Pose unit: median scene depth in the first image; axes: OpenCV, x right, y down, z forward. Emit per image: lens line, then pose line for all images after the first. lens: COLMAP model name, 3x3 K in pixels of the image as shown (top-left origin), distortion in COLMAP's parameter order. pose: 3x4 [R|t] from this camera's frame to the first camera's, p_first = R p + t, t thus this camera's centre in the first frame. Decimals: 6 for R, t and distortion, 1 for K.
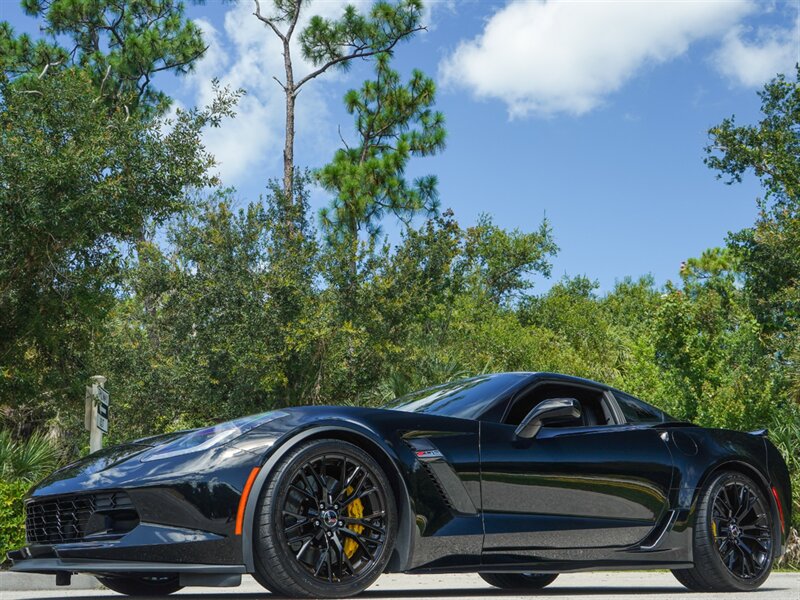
lens RADIAL K [[1044.3, 0, 393.5], [0, 1044.3, 300.6], [0, 0, 1]] dist [0.005200, 0.000000]
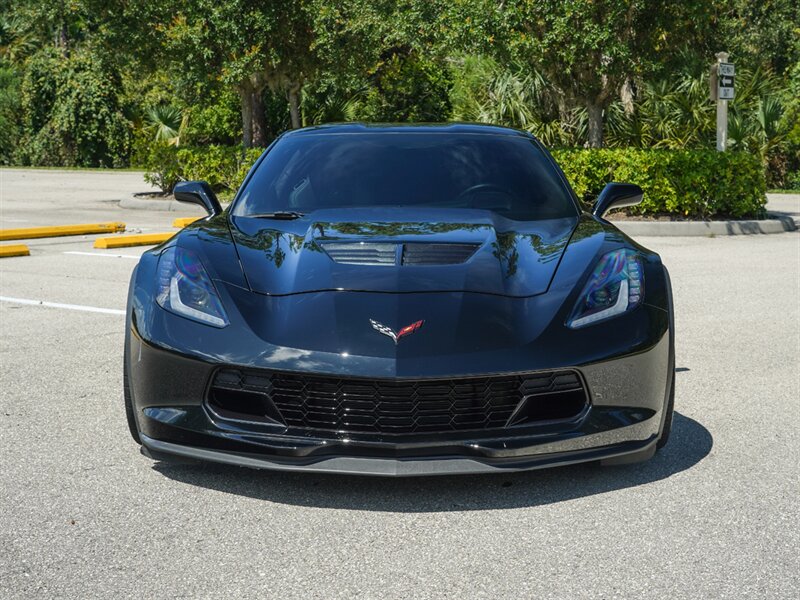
lens RADIAL K [[1375.5, 0, 416.0], [0, 1375.5, 334.5], [0, 0, 1]] dist [-0.006894, 0.000000]
pose [[0.822434, 0.090703, -0.561583, 0.151892], [0.135582, 0.927502, 0.348363, -0.100437], [0.552467, -0.362646, 0.750512, -0.211716]]
